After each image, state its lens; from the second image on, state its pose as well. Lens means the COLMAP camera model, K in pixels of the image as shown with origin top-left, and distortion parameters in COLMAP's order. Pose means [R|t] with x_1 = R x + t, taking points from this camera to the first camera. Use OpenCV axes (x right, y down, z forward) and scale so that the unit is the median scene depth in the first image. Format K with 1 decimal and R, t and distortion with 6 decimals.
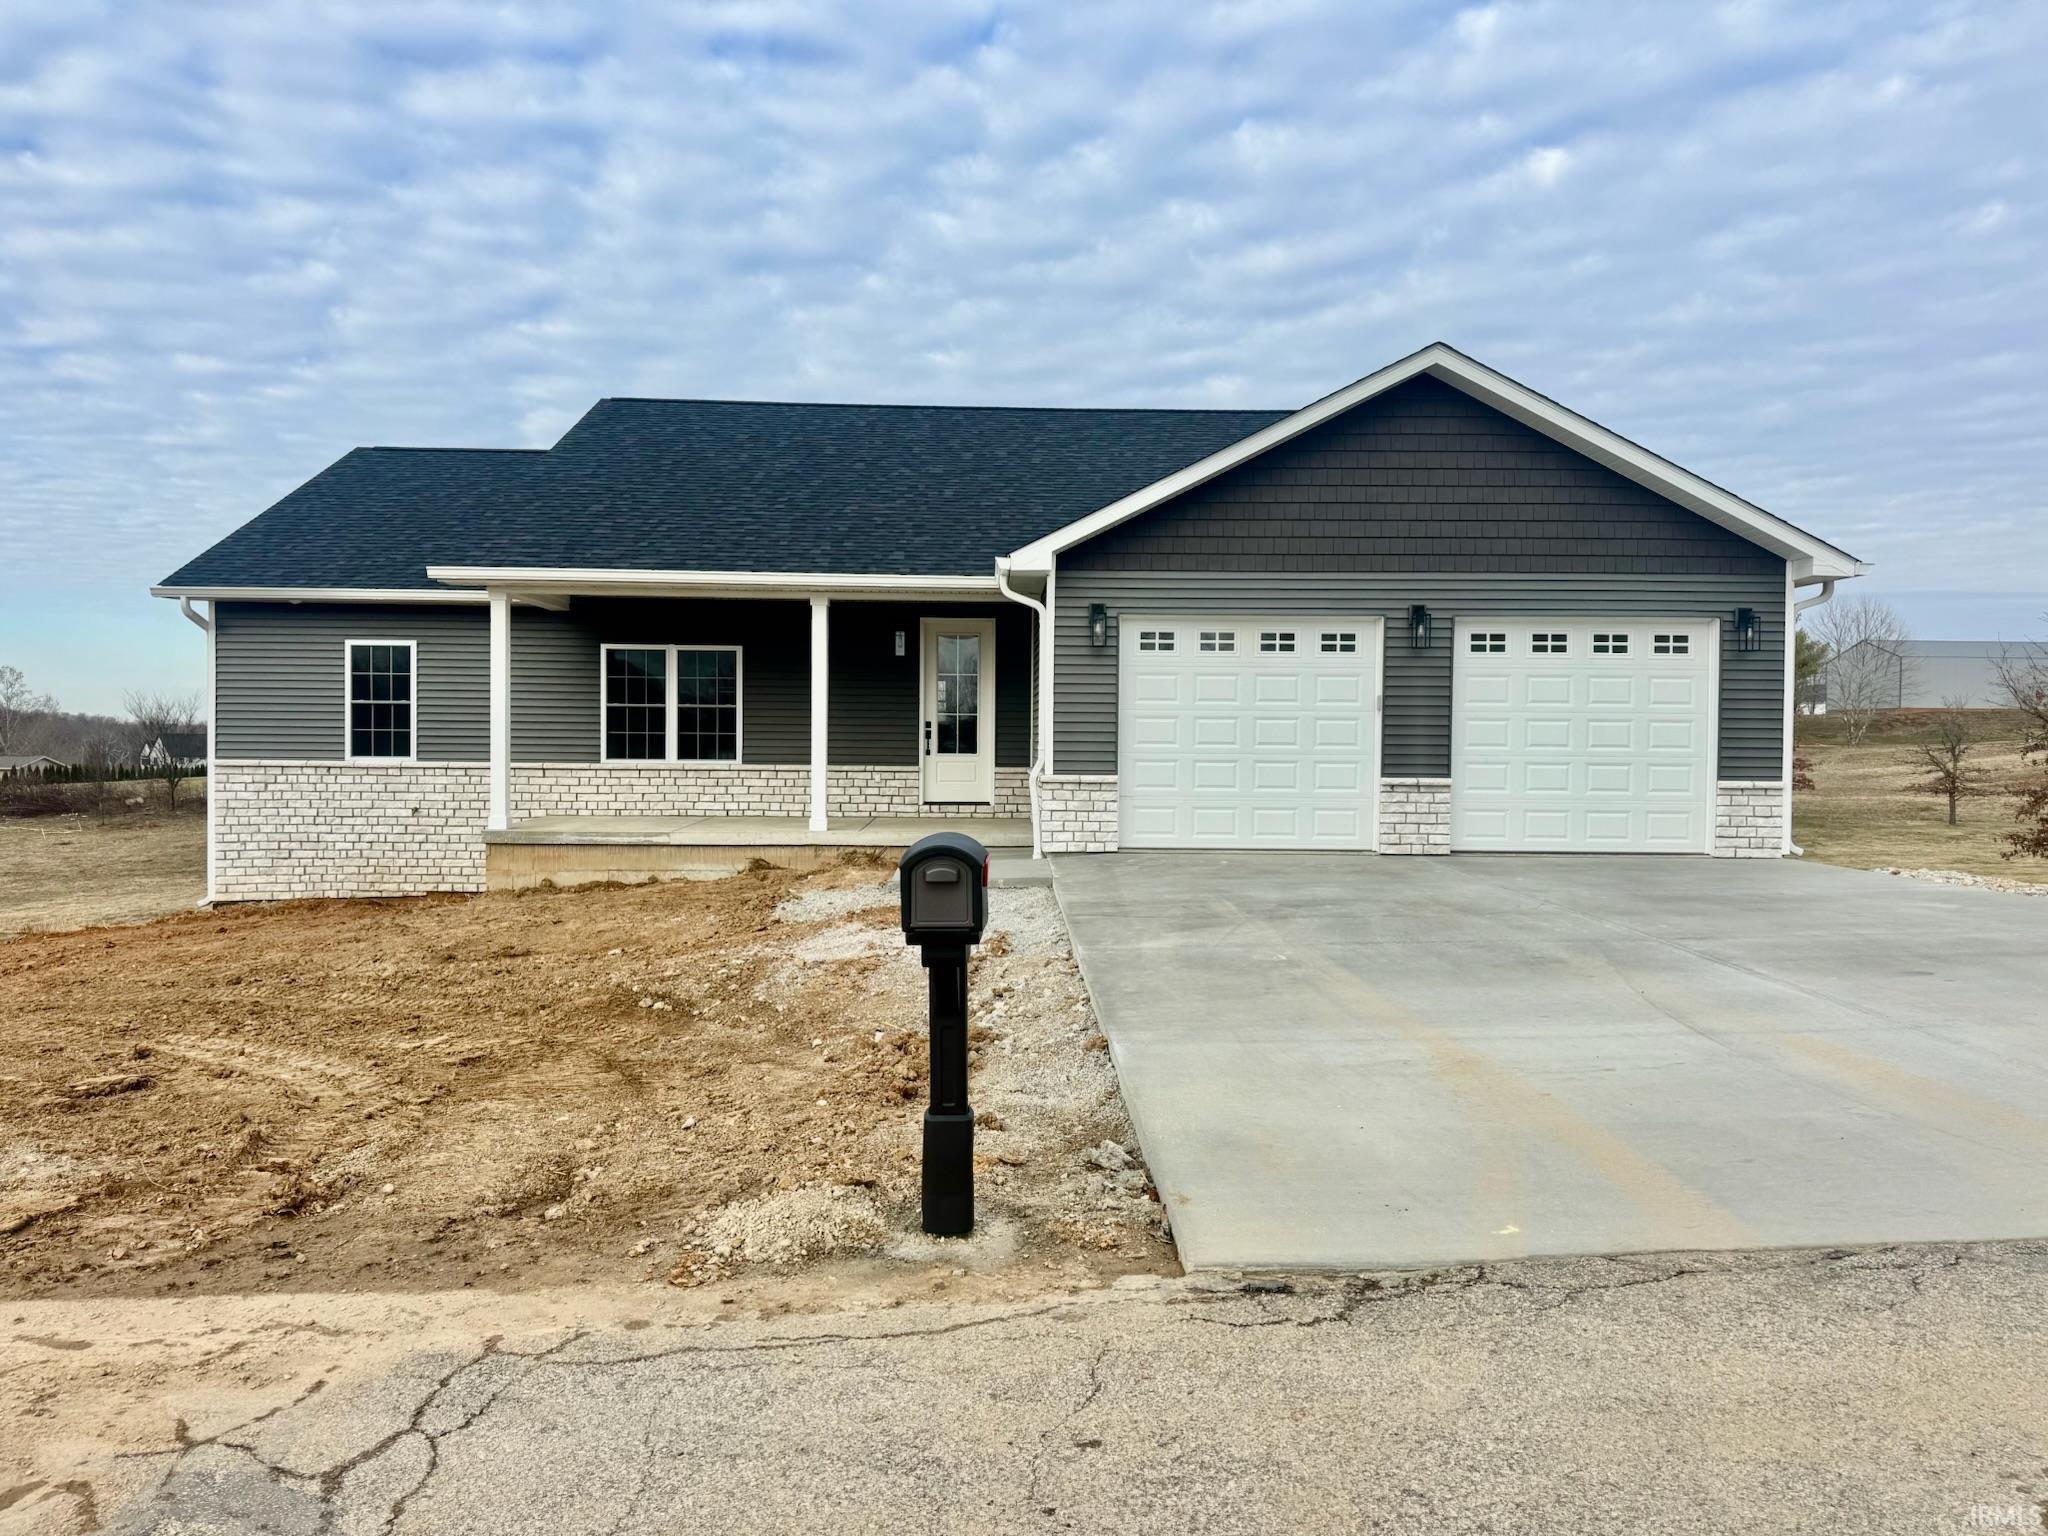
lens RADIAL K [[1473.6, 0, 1017.7], [0, 1473.6, 772.1], [0, 0, 1]] dist [0.062248, -0.056650]
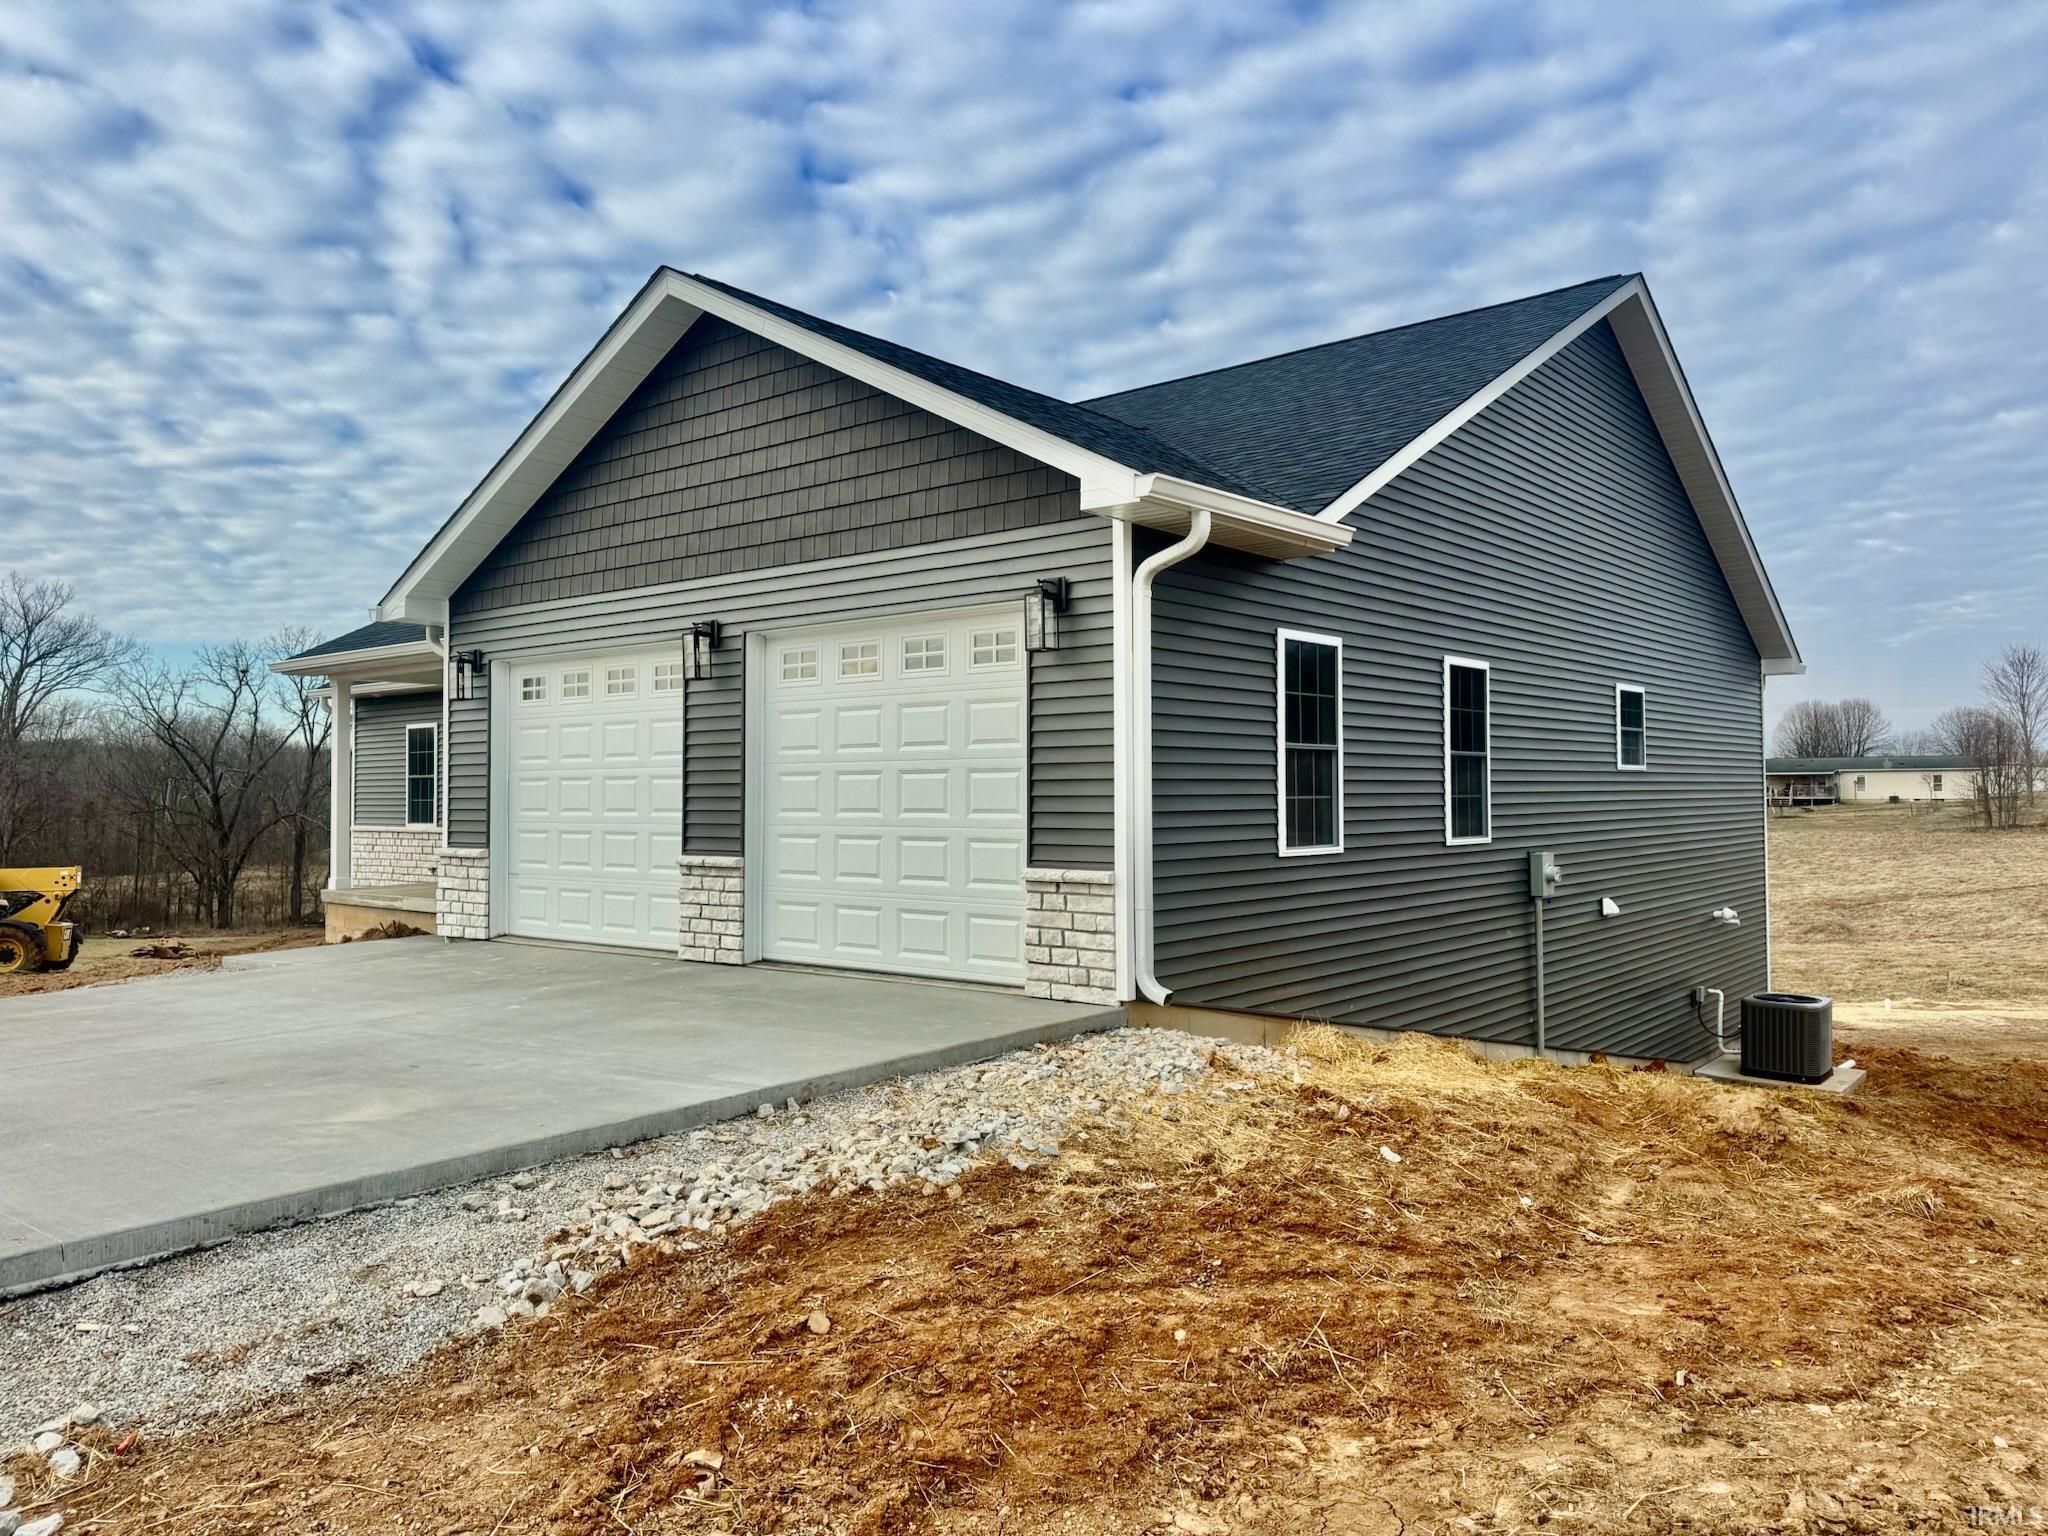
lens RADIAL K [[1473.6, 0, 1030.2], [0, 1473.6, 776.3], [0, 0, 1]] dist [0.062248, -0.056650]
pose [[0.752322, -0.020983, -0.658462, 0.688265], [-0.001305, 0.999443, -0.033339, -0.009200], [0.658795, 0.025941, 0.751875, 0.437620]]
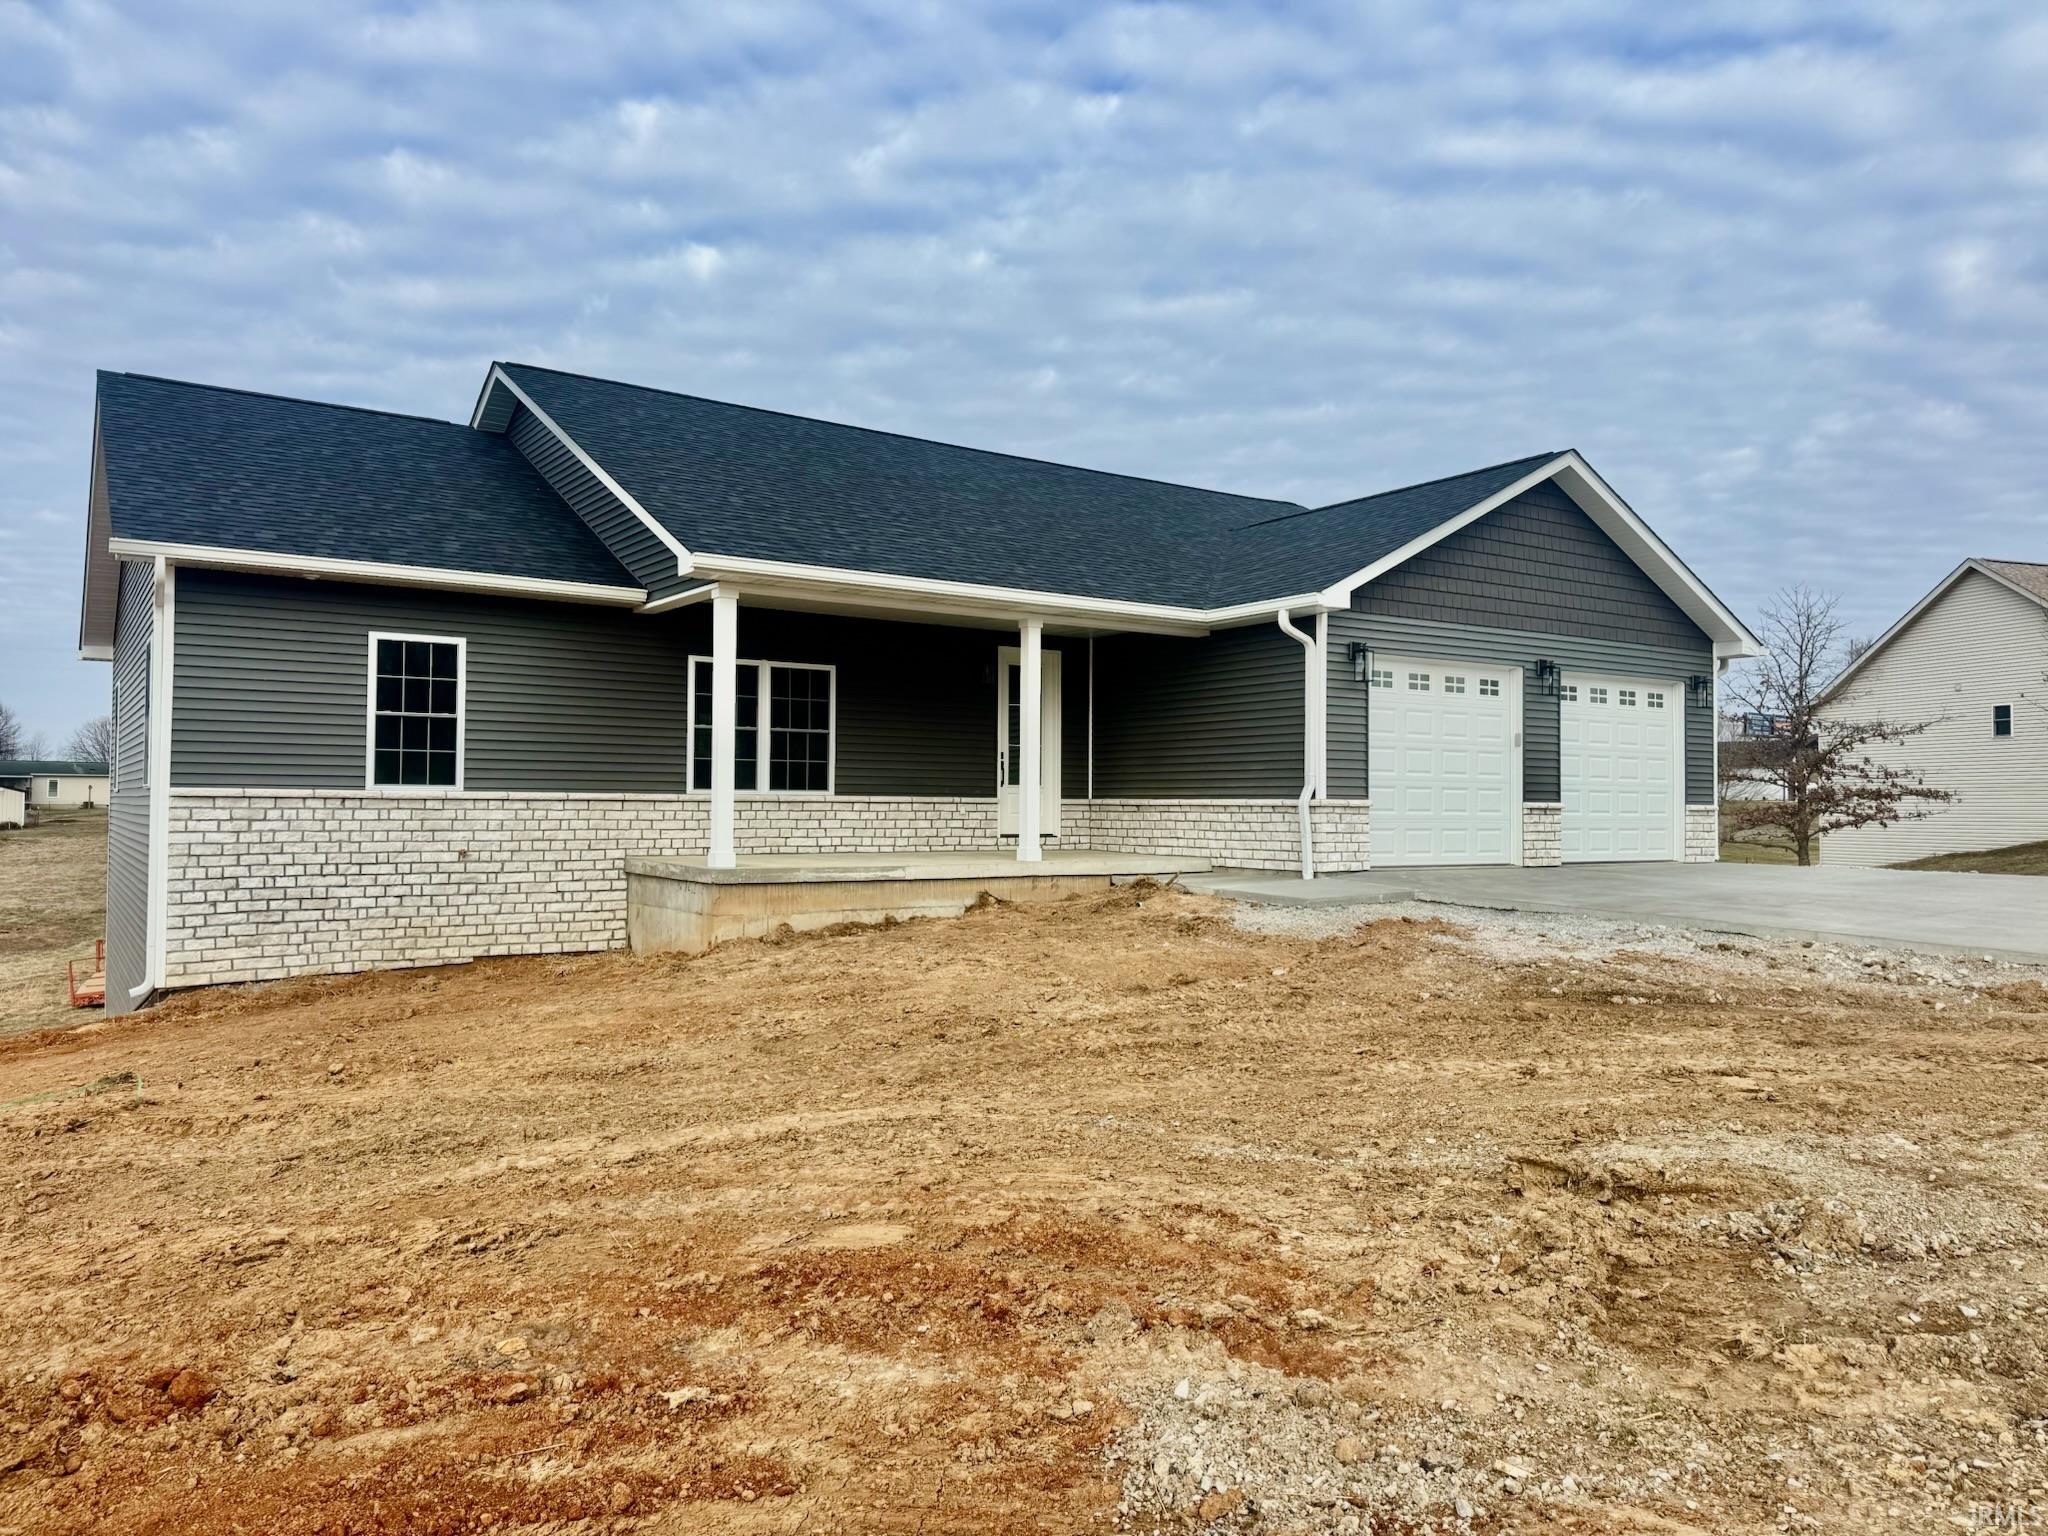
lens RADIAL K [[1473.6, 0, 1042.2], [0, 1473.6, 721.2], [0, 0, 1]] dist [0.062248, -0.056650]
pose [[0.833537, 0.030415, 0.551626, -0.580043], [0.011366, 0.997328, -0.072165, 0.016078], [-0.552347, 0.066422, 0.830964, 0.173459]]
